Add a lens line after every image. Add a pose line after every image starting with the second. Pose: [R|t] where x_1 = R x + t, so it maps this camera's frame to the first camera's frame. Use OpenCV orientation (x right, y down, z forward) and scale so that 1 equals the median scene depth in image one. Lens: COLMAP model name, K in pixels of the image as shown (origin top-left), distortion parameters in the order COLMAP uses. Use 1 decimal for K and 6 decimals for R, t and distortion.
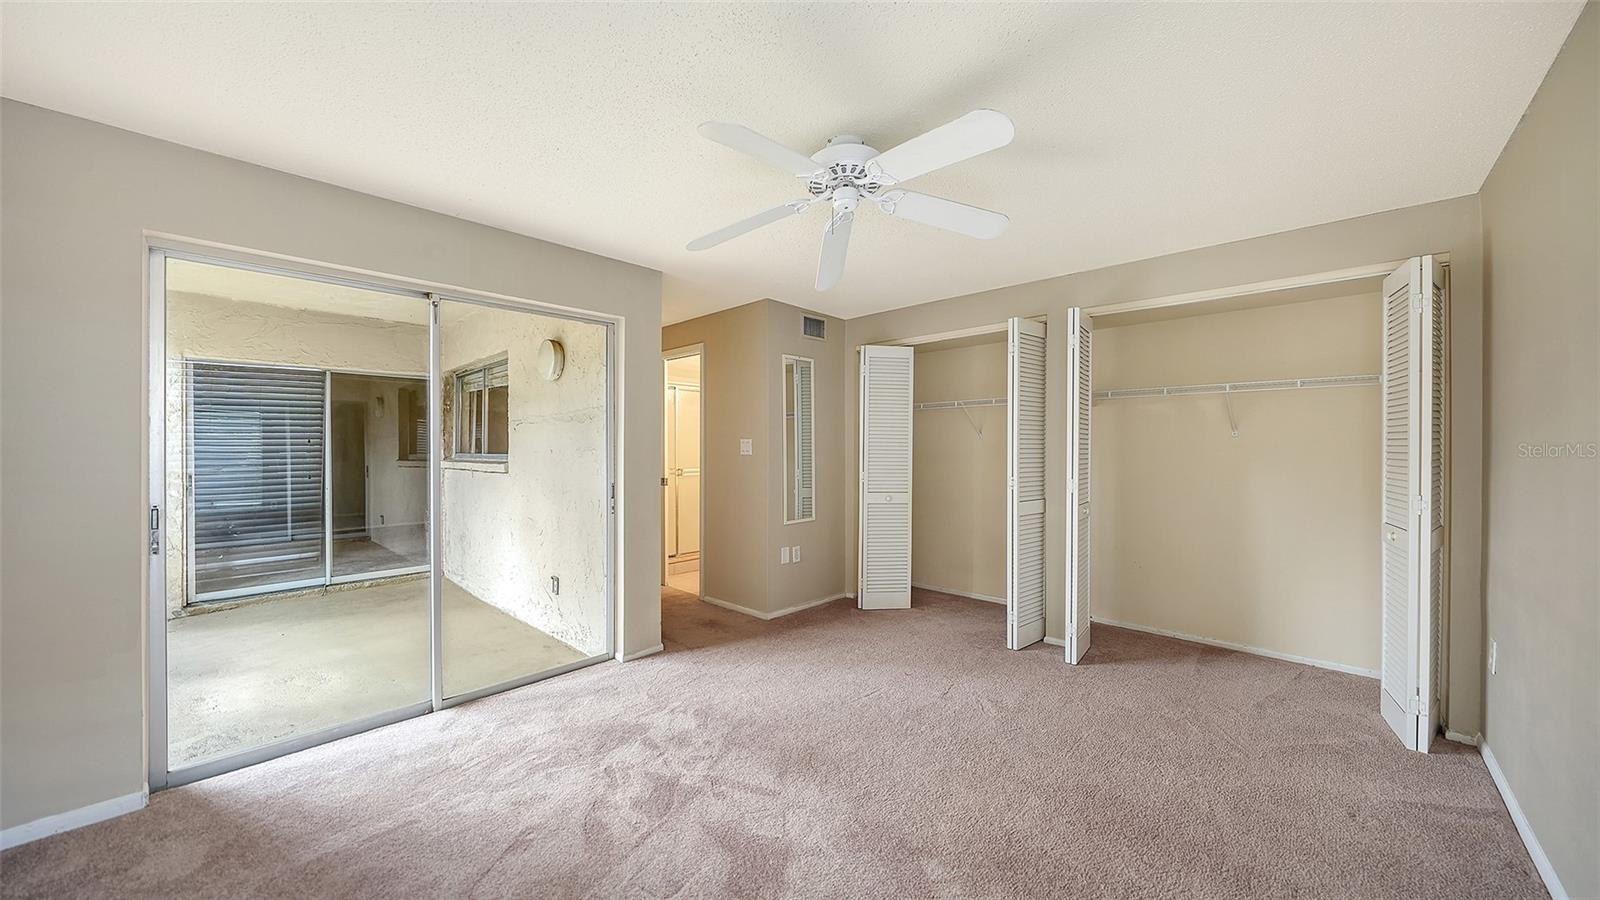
lens RADIAL K [[551.7, 0, 788.5], [0, 551.7, 450.0], [0, 0, 1]] dist [-0.012239, 0.000551]
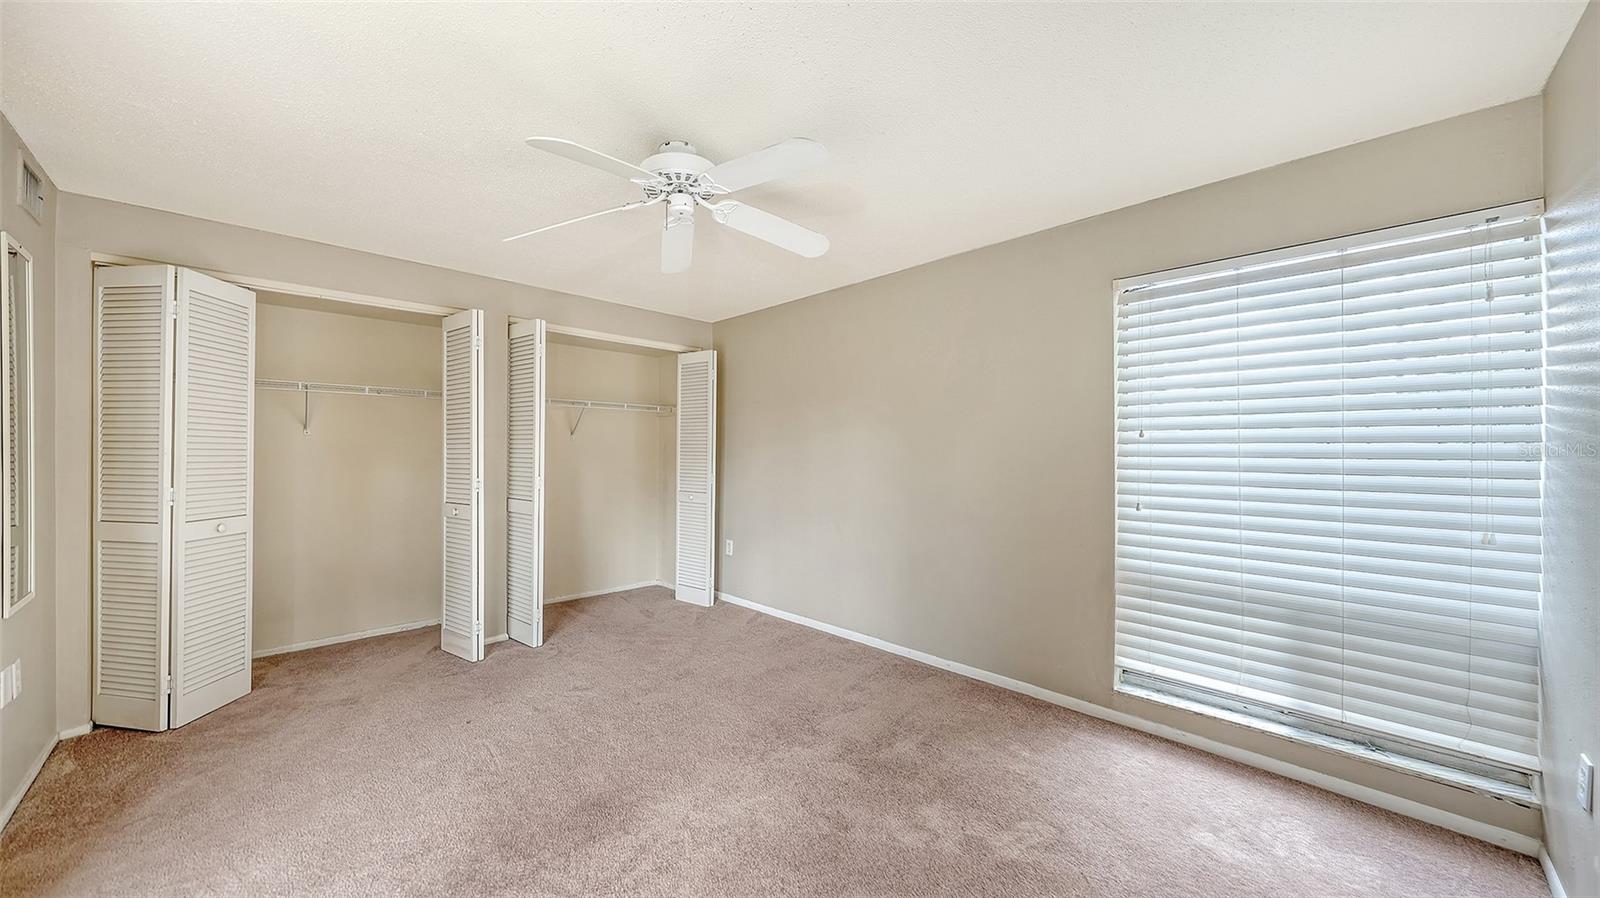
lens RADIAL K [[551.7, 0, 788.5], [0, 551.7, 449.0], [0, 0, 1]] dist [-0.012239, 0.000551]
pose [[0.018190, 0.004869, 0.999823, -0.509270], [-0.001528, 0.999987, -0.004842, 0.002264], [-0.999833, -0.001439, 0.018197, 0.436441]]
